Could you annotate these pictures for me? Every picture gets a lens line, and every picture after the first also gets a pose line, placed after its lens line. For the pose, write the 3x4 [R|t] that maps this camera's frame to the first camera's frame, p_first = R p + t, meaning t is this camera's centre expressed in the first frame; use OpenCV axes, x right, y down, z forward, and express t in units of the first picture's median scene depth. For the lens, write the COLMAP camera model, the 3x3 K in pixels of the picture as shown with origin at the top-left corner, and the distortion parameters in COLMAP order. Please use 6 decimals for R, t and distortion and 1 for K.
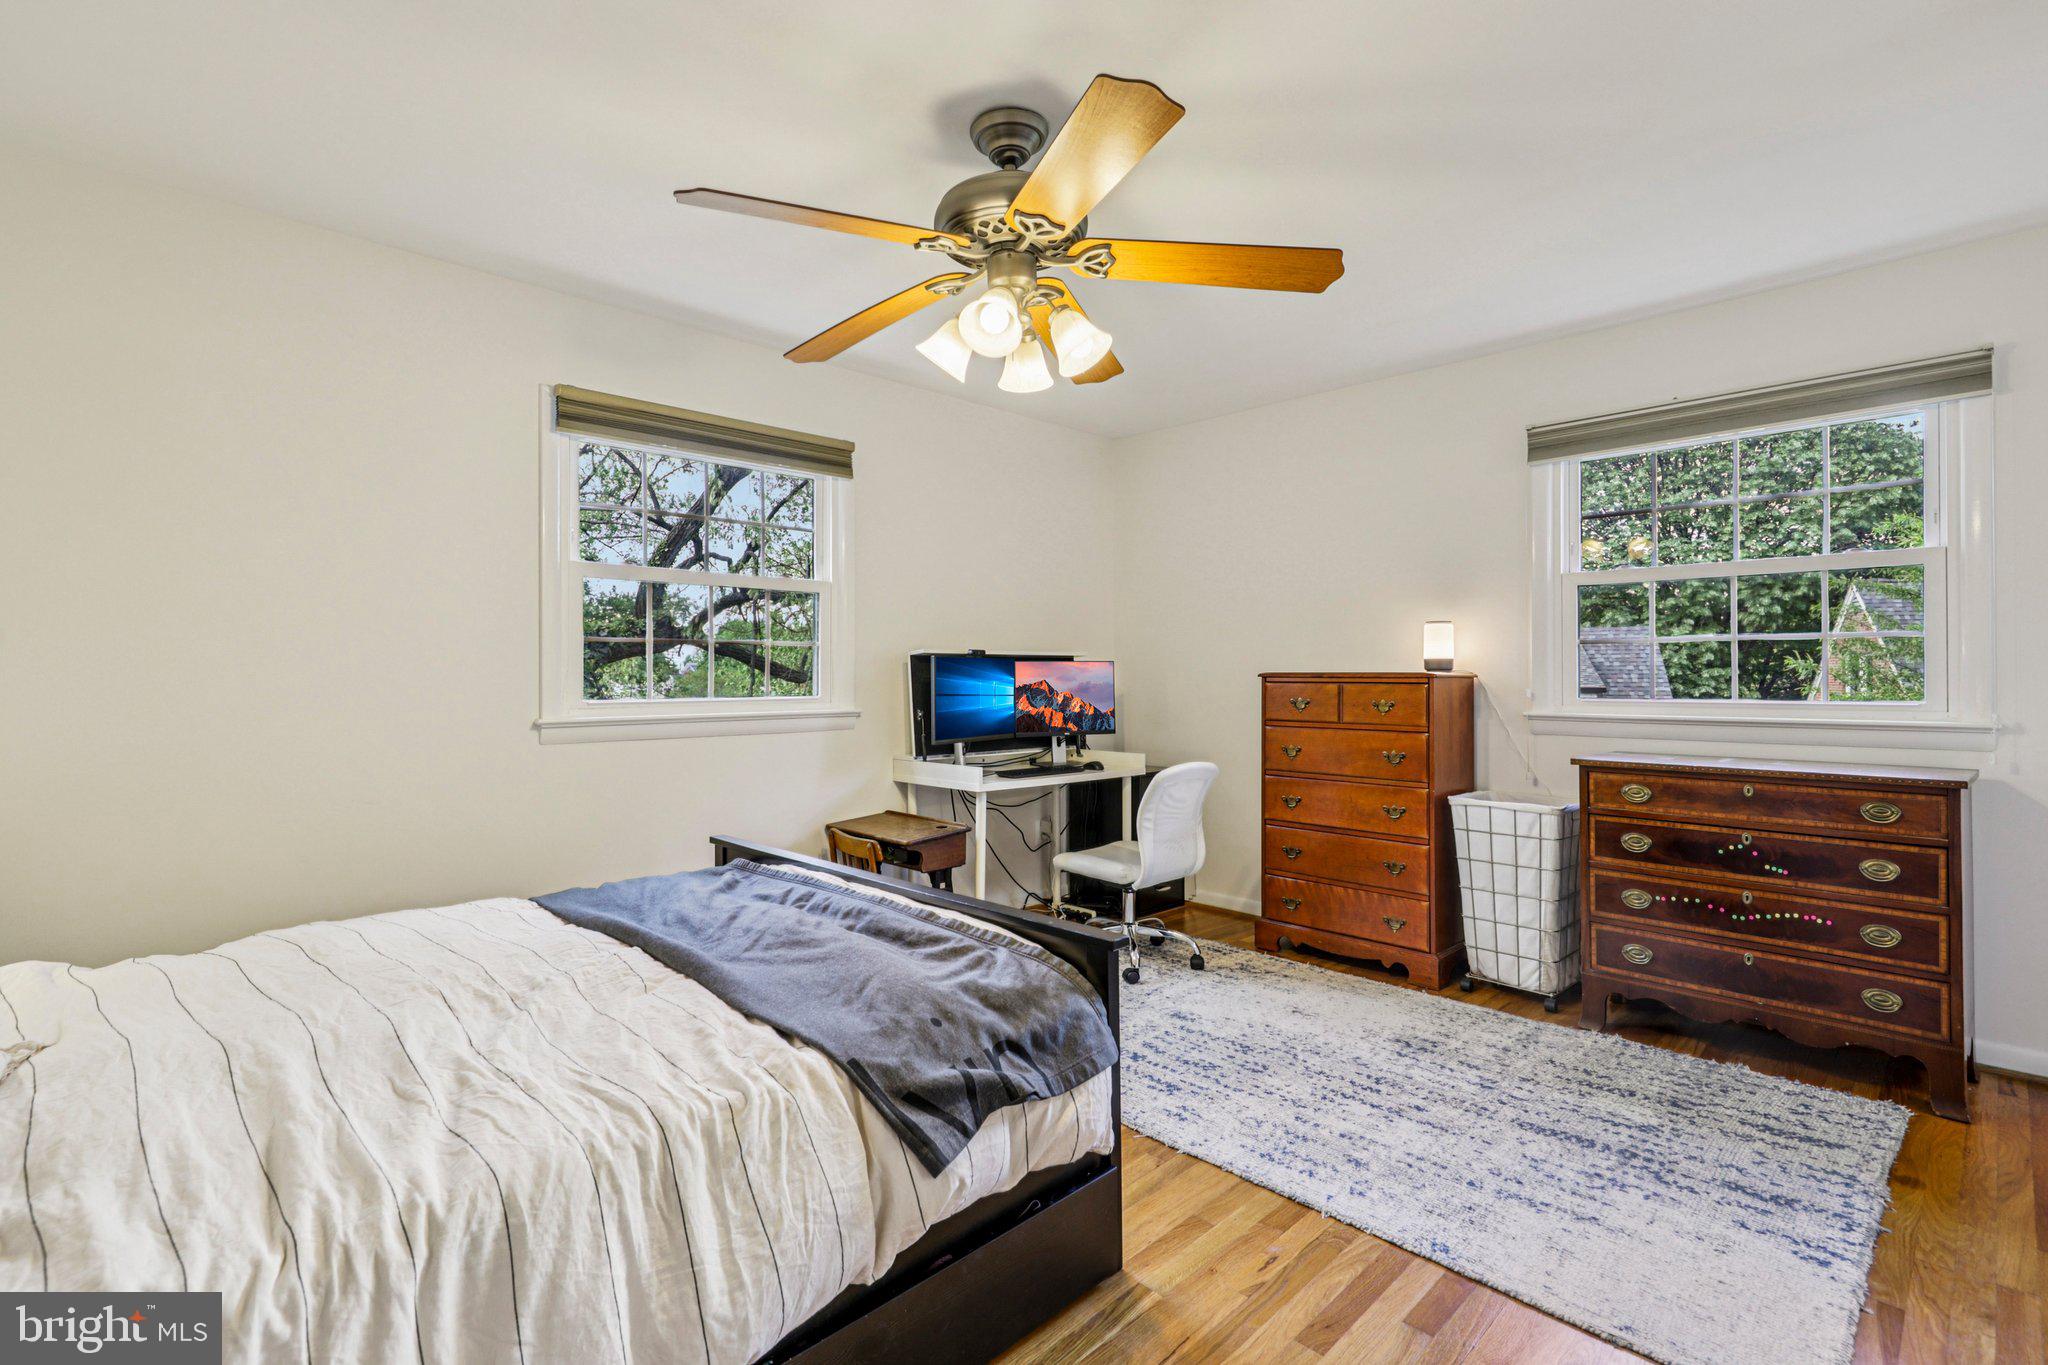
lens RADIAL K [[943.4, 0, 1022.4], [0, 943.4, 655.6], [0, 0, 1]] dist [0.021036, -0.014600]
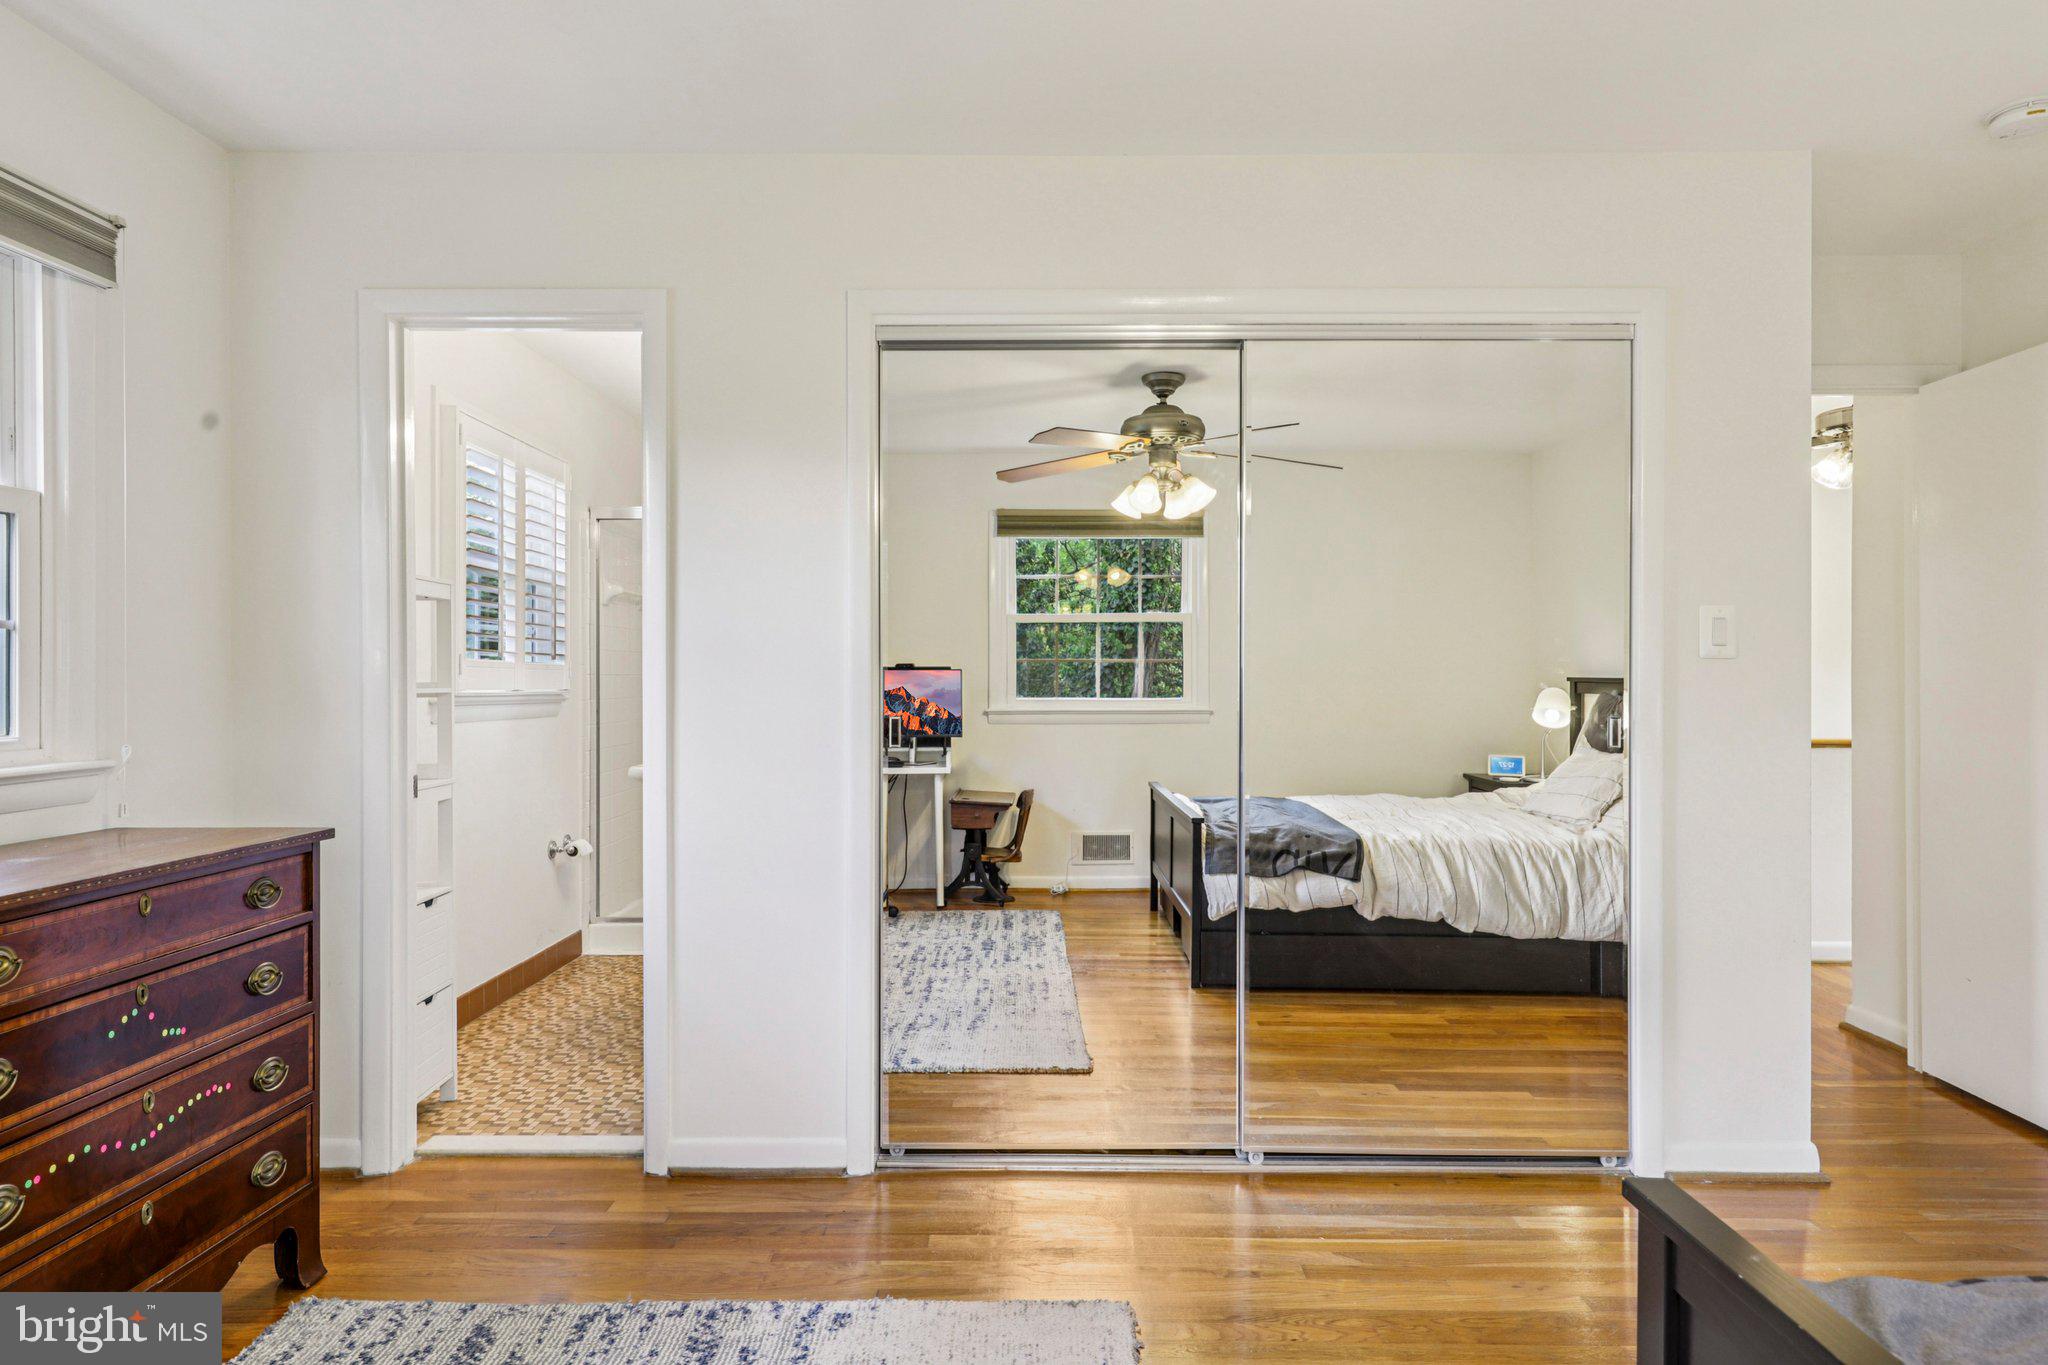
lens RADIAL K [[1231.9, 0, 1024.0], [0, 1231.9, 682.5], [0, 0, 1]] dist [0.003817, 0.001273]
pose [[-0.706710, -0.001522, 0.707502, -0.101181], [-0.012823, 0.999861, -0.010658, 0.015870], [-0.707387, -0.016605, -0.706631, 1.205333]]
